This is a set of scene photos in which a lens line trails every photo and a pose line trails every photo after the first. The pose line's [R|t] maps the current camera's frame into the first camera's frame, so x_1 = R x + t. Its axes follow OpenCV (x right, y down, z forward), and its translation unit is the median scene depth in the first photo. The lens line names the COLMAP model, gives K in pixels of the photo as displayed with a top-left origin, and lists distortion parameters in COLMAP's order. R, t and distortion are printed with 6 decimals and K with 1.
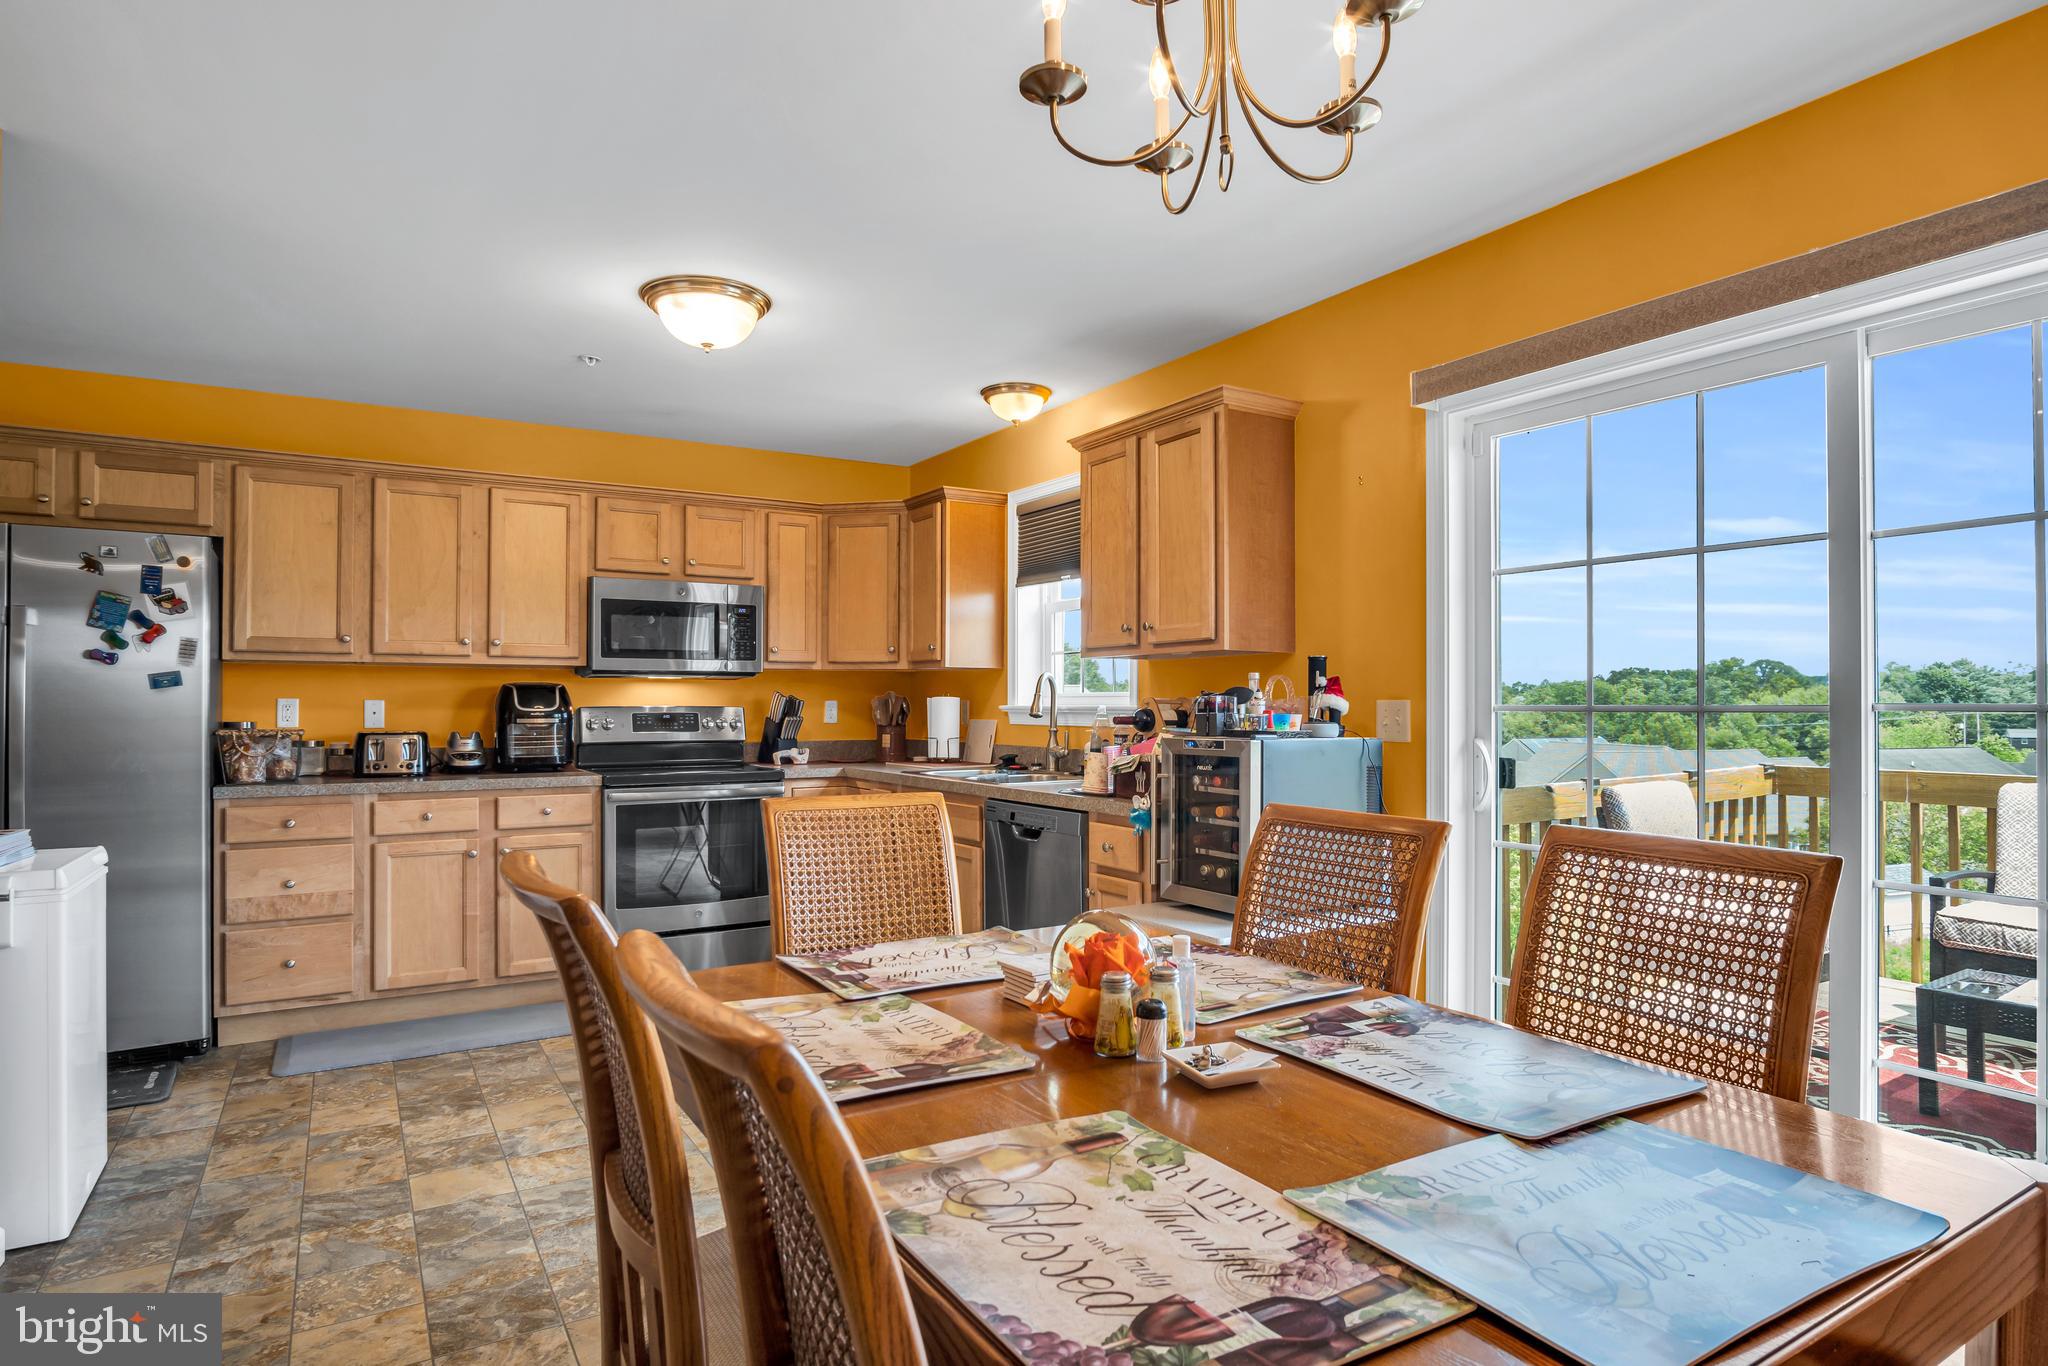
lens RADIAL K [[1115.2, 0, 1016.0], [0, 1115.2, 699.4], [0, 0, 1]] dist [-0.036394, 0.005681]
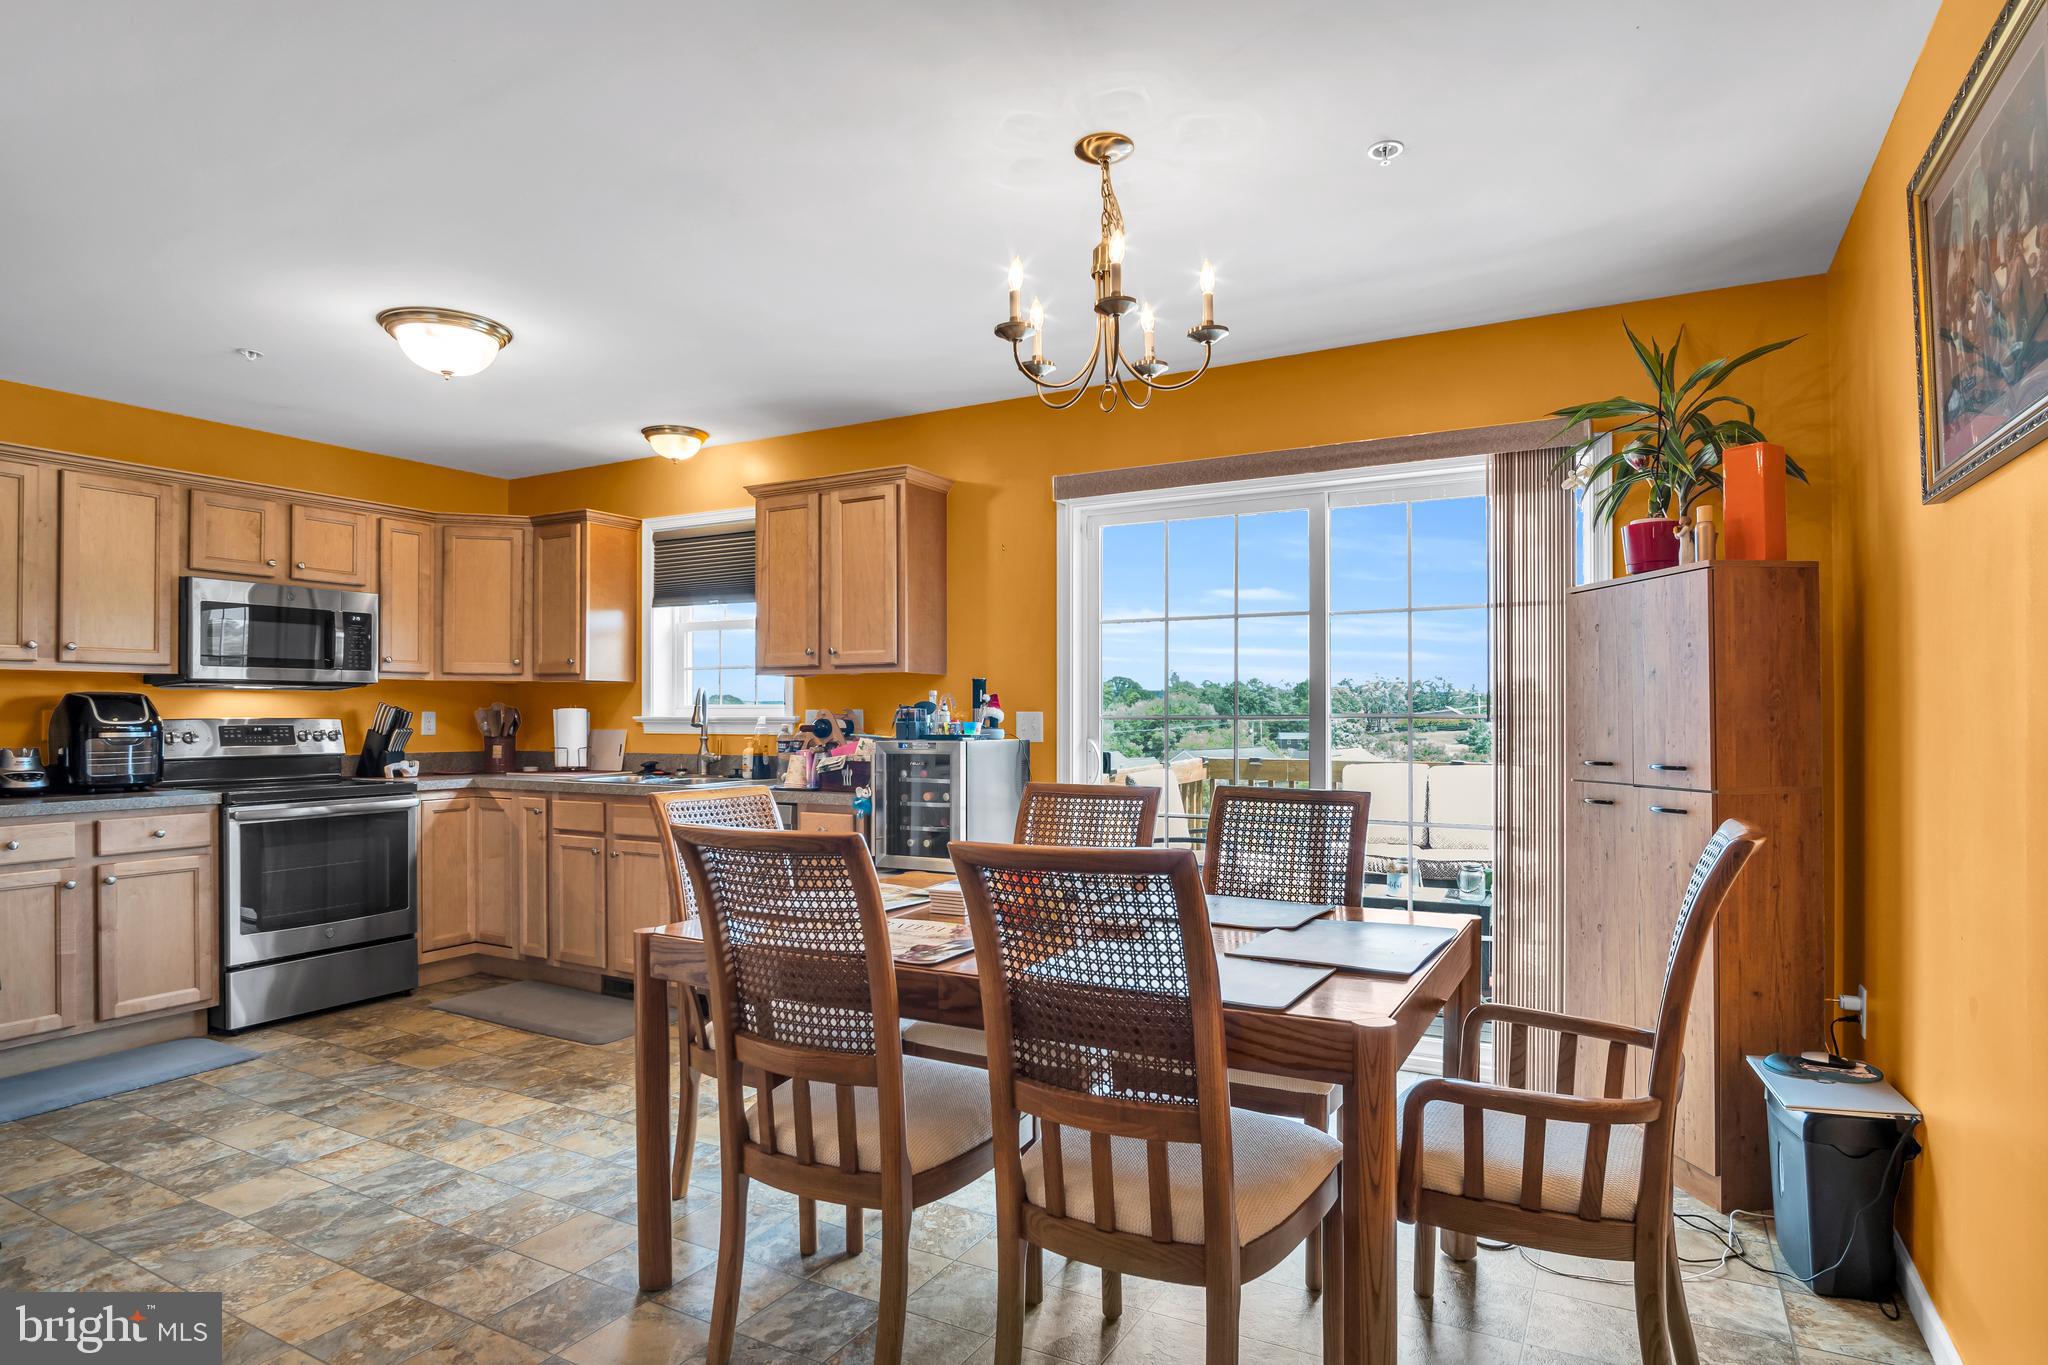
lens RADIAL K [[1115.2, 0, 1030.6], [0, 1115.2, 720.5], [0, 0, 1]] dist [-0.036394, 0.005681]
pose [[0.867583, -0.004466, 0.497273, -0.259066], [-0.000373, 0.999954, 0.009632, -0.001201], [-0.497293, -0.008542, 0.867541, -0.143896]]
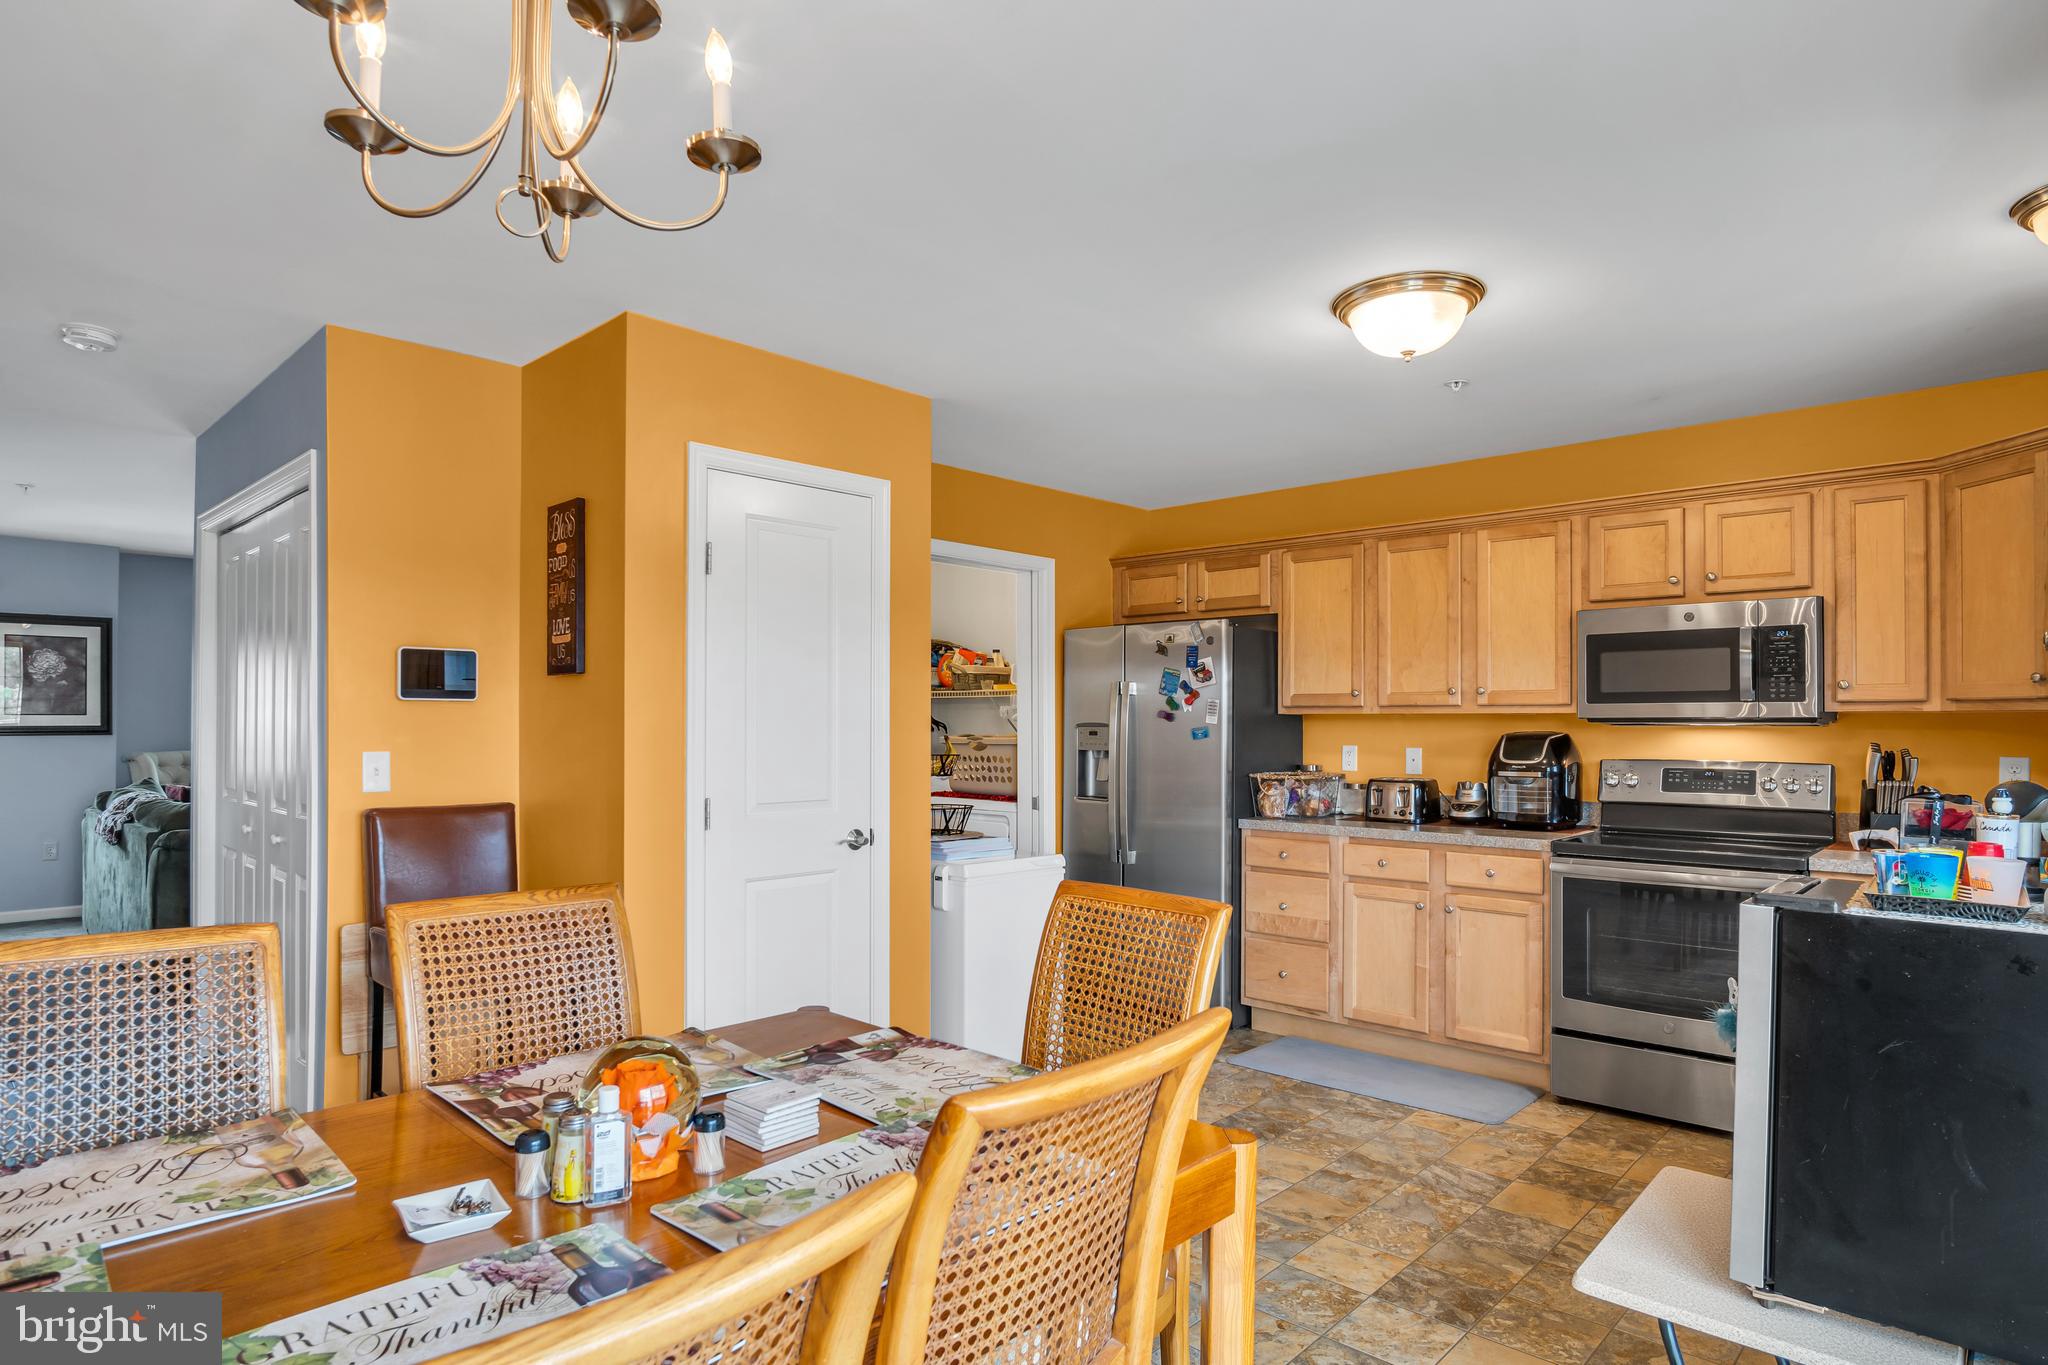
lens RADIAL K [[1115.2, 0, 1019.9], [0, 1115.2, 723.3], [0, 0, 1]] dist [-0.036394, 0.005681]
pose [[0.261589, -0.001005, -0.965179, 0.386516], [0.000920, 0.999999, -0.000792, -0.025121], [0.965179, -0.000681, 0.261590, 0.395013]]
